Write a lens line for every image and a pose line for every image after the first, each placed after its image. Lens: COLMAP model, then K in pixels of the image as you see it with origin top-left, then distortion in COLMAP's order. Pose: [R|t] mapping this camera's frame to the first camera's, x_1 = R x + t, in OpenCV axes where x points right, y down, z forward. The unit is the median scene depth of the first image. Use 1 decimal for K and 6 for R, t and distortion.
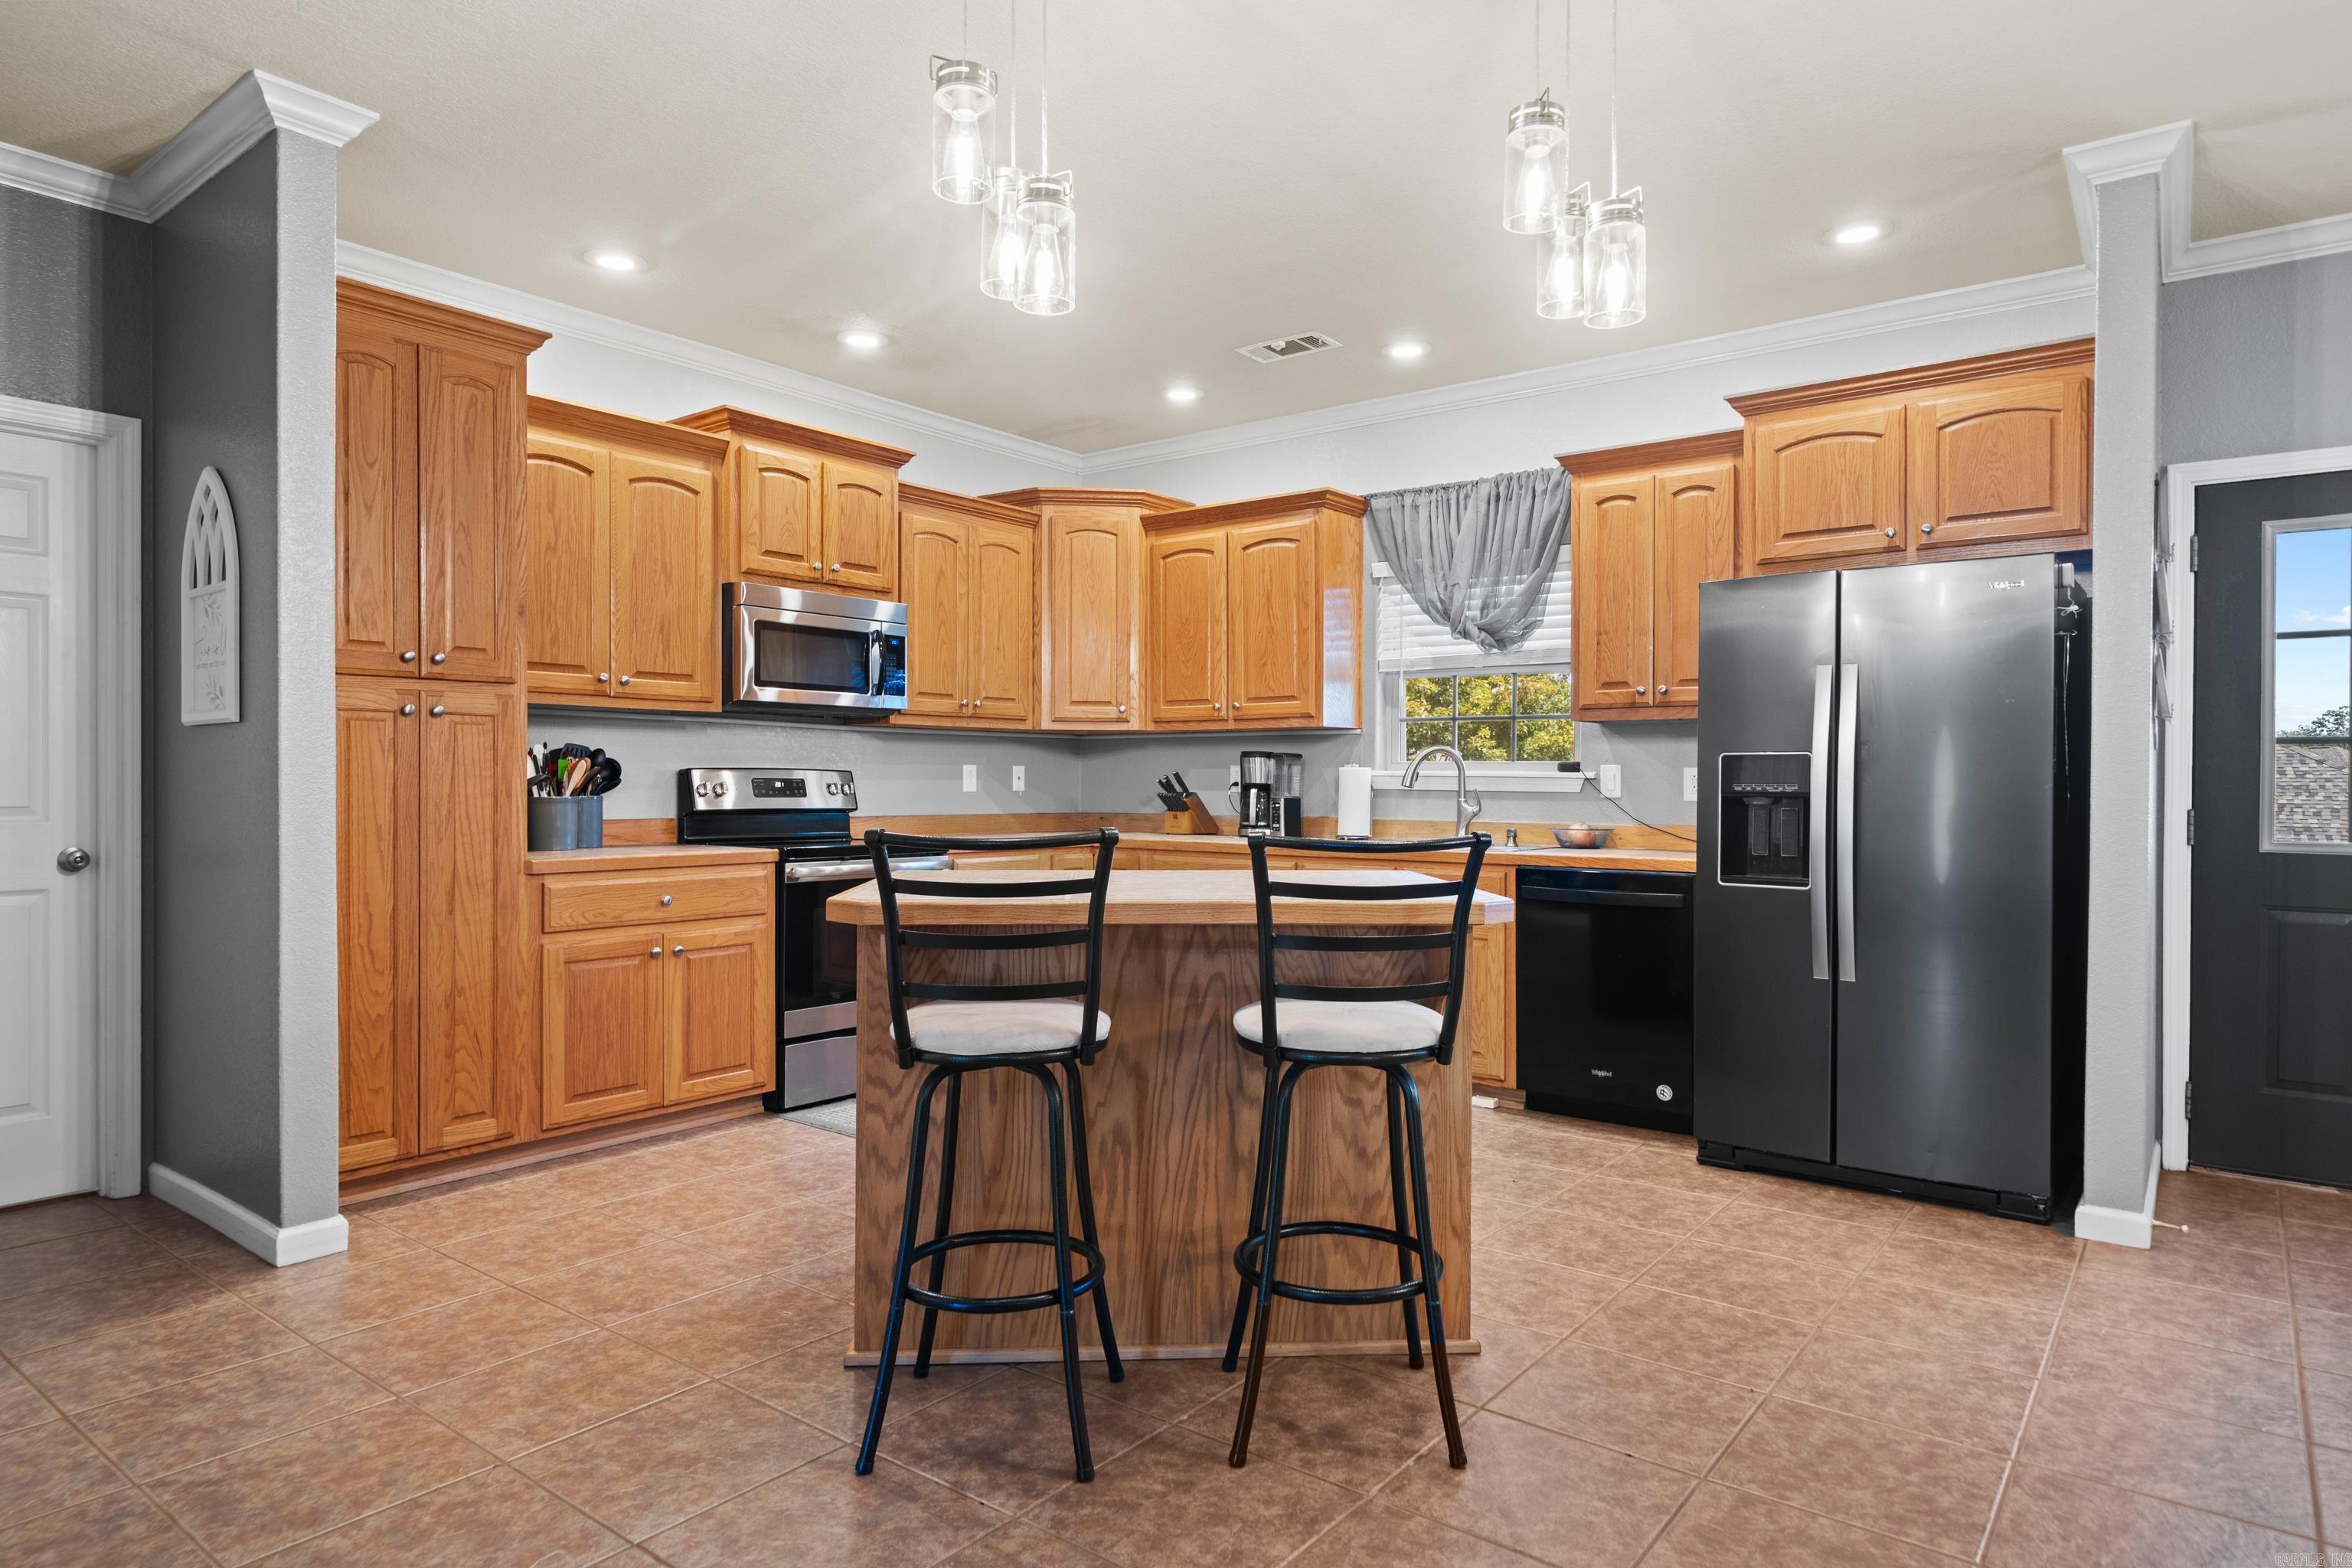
lens RADIAL K [[1369.2, 0, 1165.1], [0, 1369.2, 787.1], [0, 0, 1]] dist [0.000944, -0.000596]
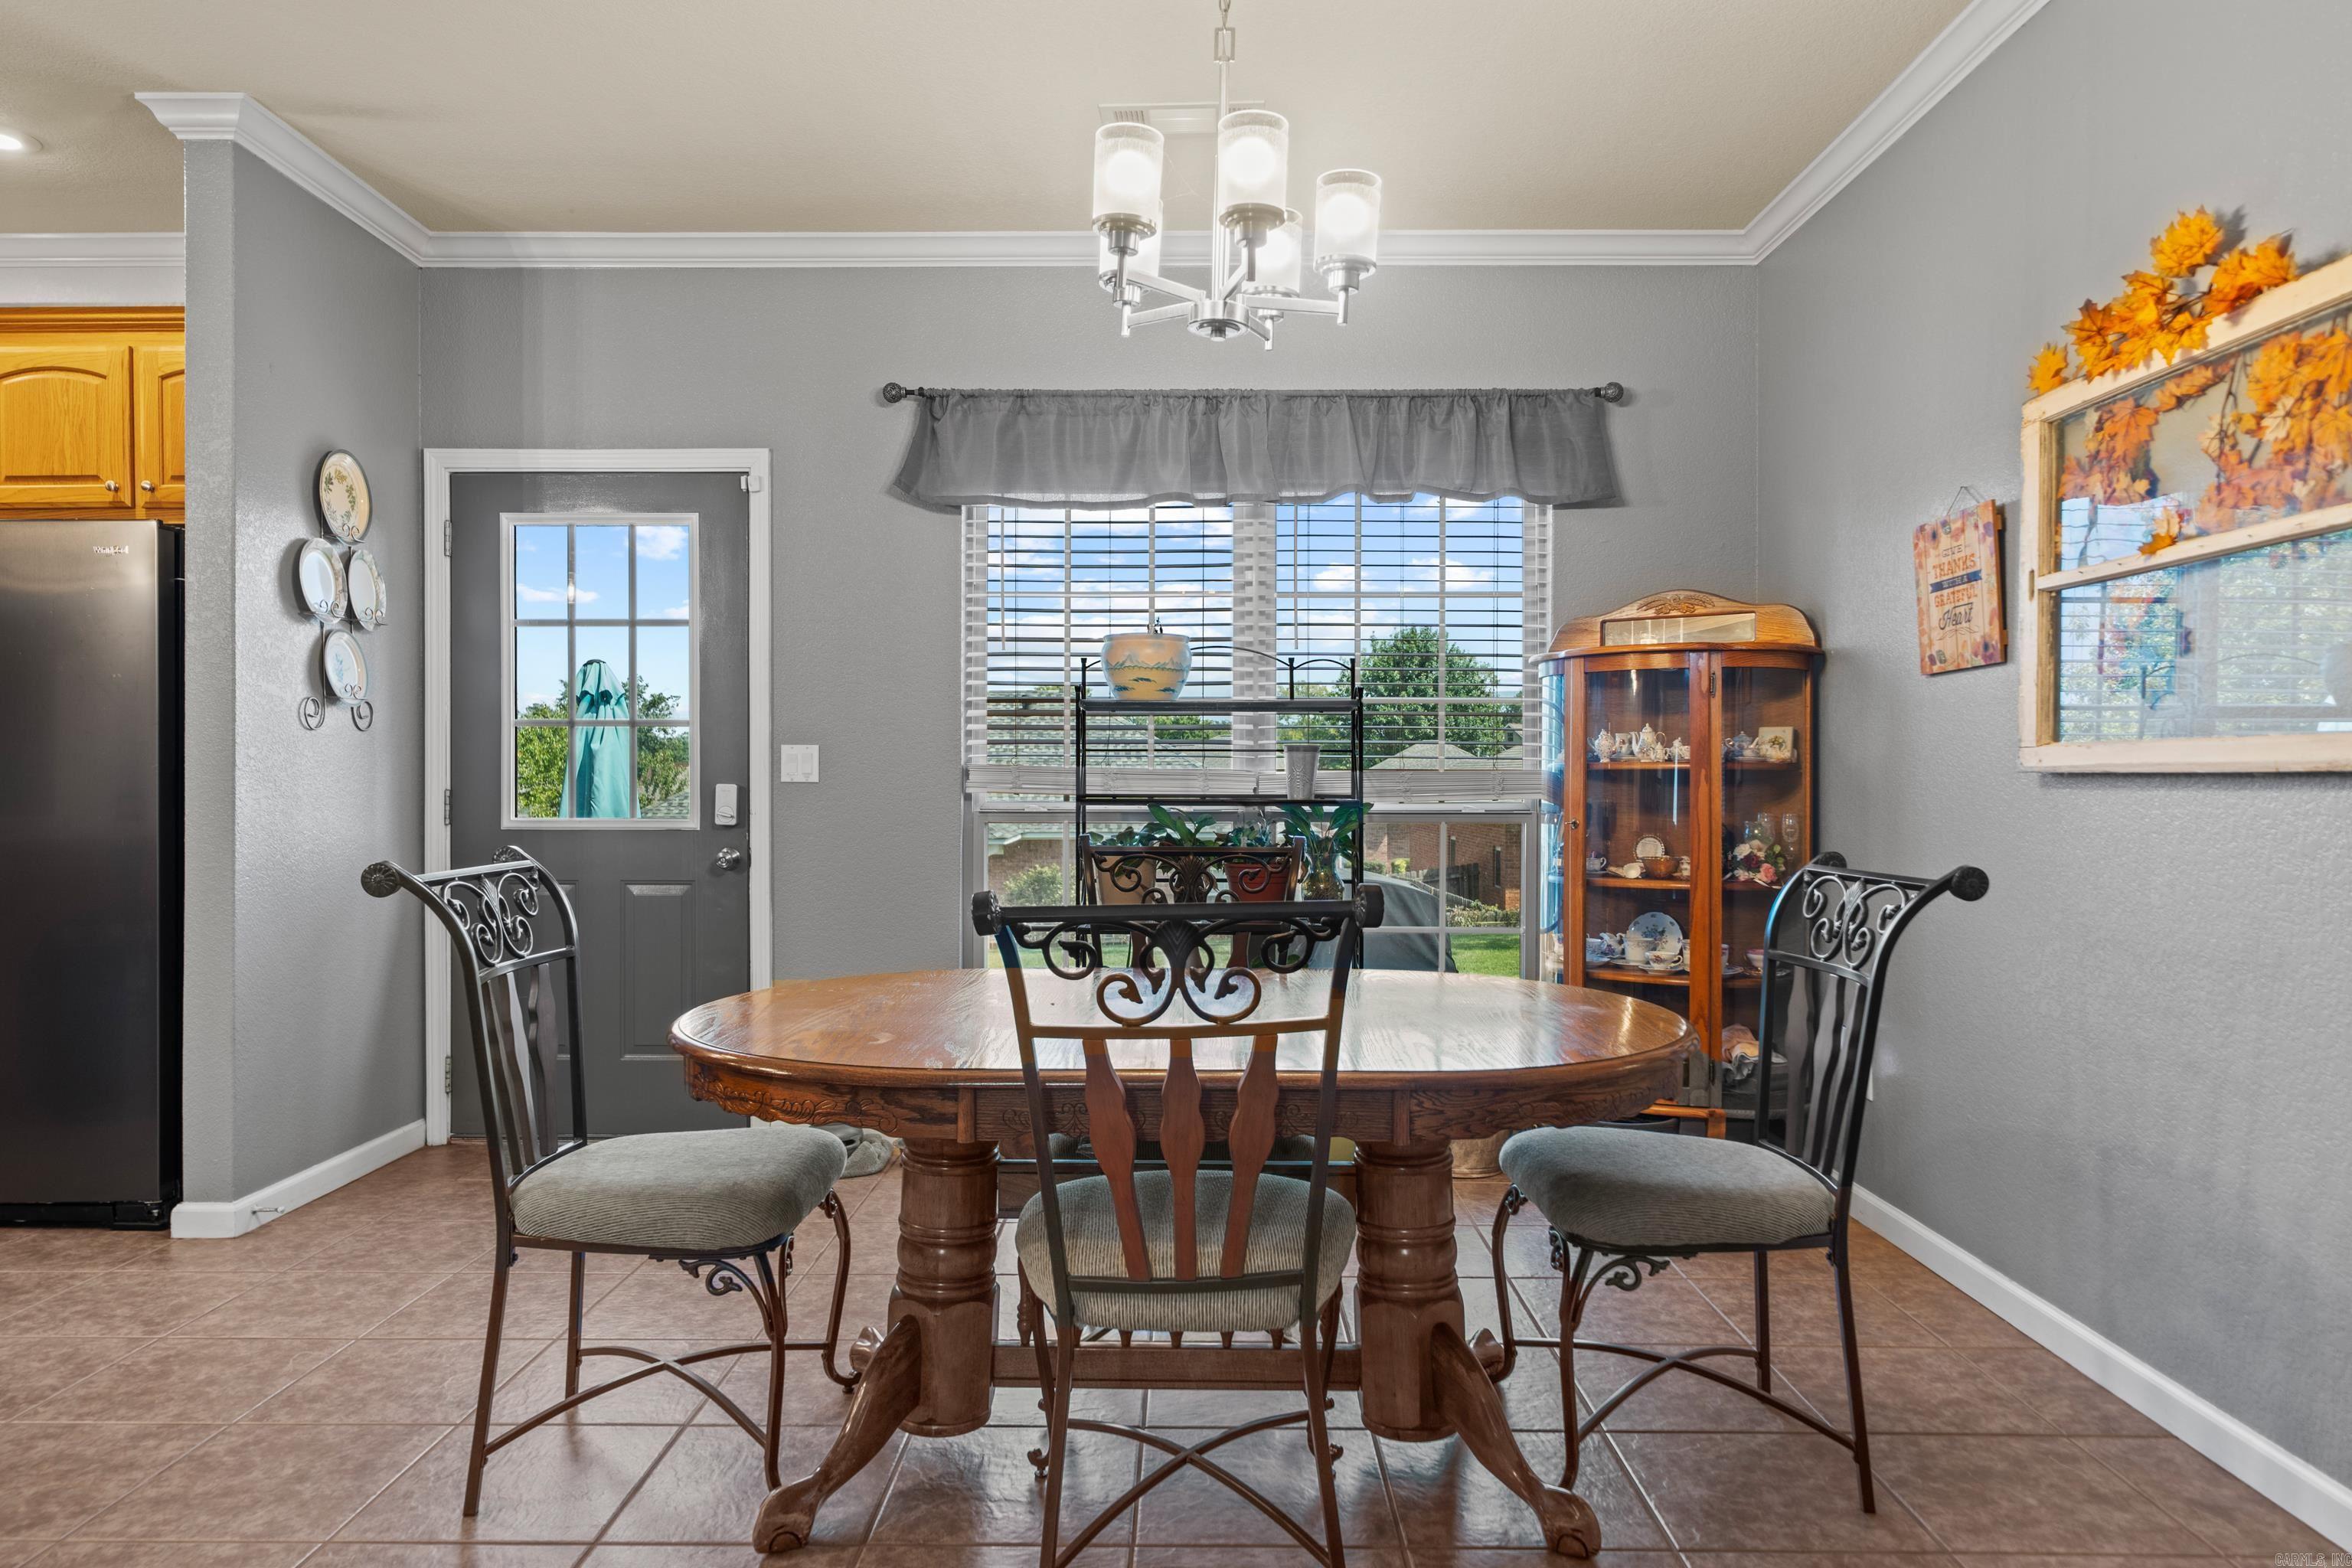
lens RADIAL K [[1538.8, 0, 1176.0], [0, 1538.8, 781.0], [0, 0, 1]] dist [0.002034, 0.003383]
pose [[0.792879, -0.009509, 0.609304, 0.406014], [0.005731, 0.999950, 0.008147, 0.002908], [-0.609352, -0.002968, 0.792895, -0.200349]]
